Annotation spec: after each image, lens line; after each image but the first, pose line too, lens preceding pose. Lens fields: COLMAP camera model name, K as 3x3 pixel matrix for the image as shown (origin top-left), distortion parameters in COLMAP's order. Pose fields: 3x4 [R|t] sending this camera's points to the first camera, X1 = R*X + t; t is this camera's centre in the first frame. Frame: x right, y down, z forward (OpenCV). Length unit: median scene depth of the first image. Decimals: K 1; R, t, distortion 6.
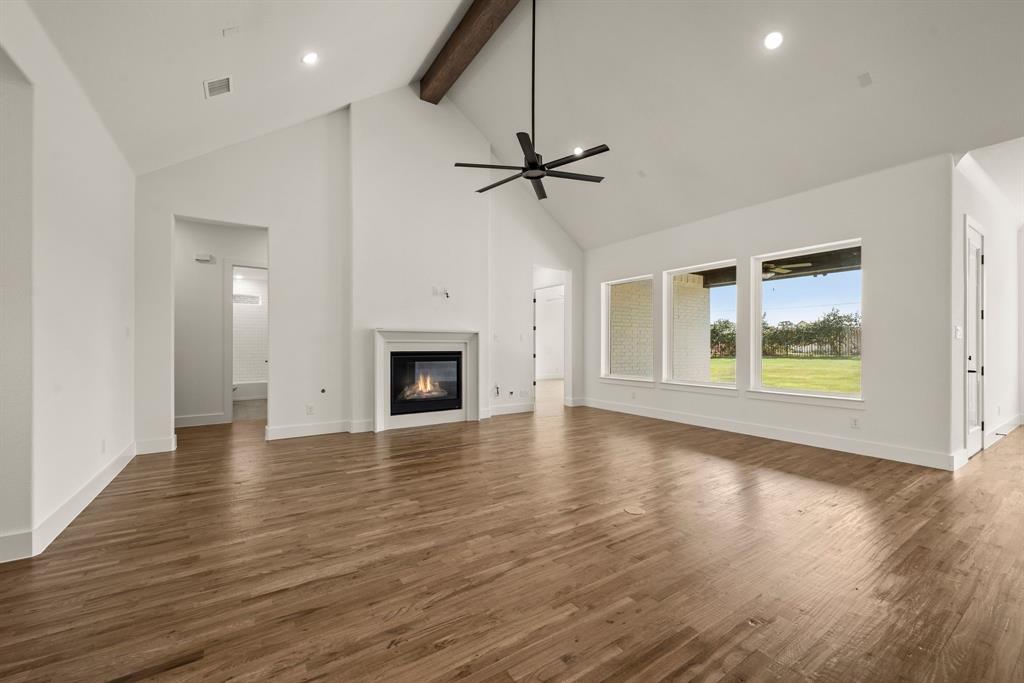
lens RADIAL K [[411.6, 0, 511.2], [0, 411.6, 341.7], [0, 0, 1]] dist [-0.003703, -0.000483]
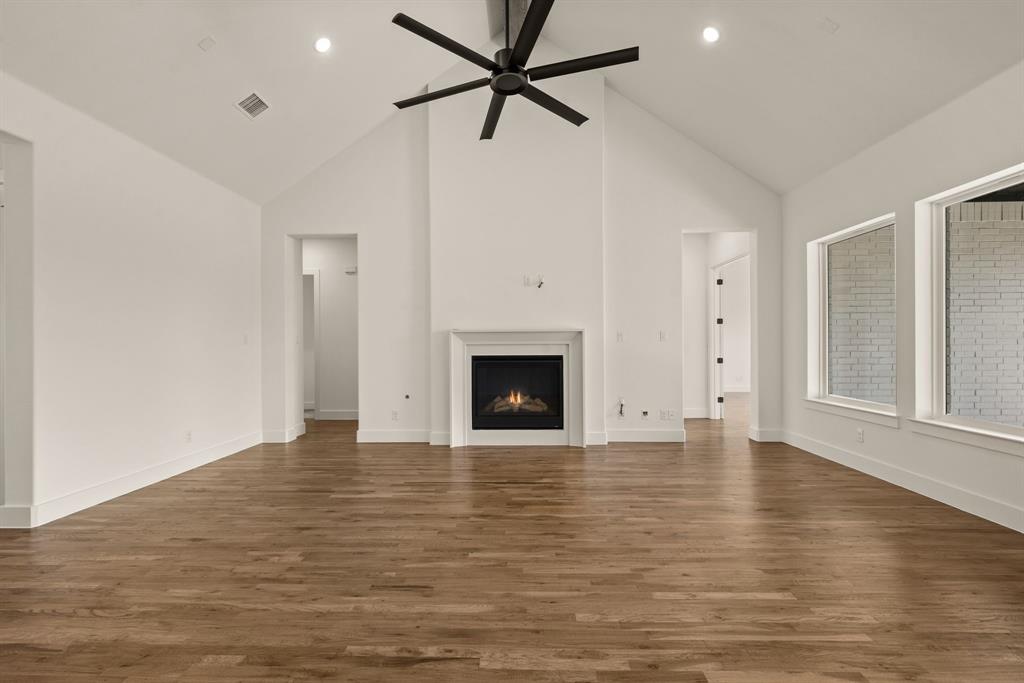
lens RADIAL K [[430.0, 0, 514.8], [0, 430.0, 342.1], [0, 0, 1]] dist [0.000150, 0.000024]
pose [[0.820189, -0.008580, -0.572029, 0.305885], [0.011988, 0.999926, 0.002191, -0.005564], [0.571968, -0.008655, 0.820230, 0.317707]]
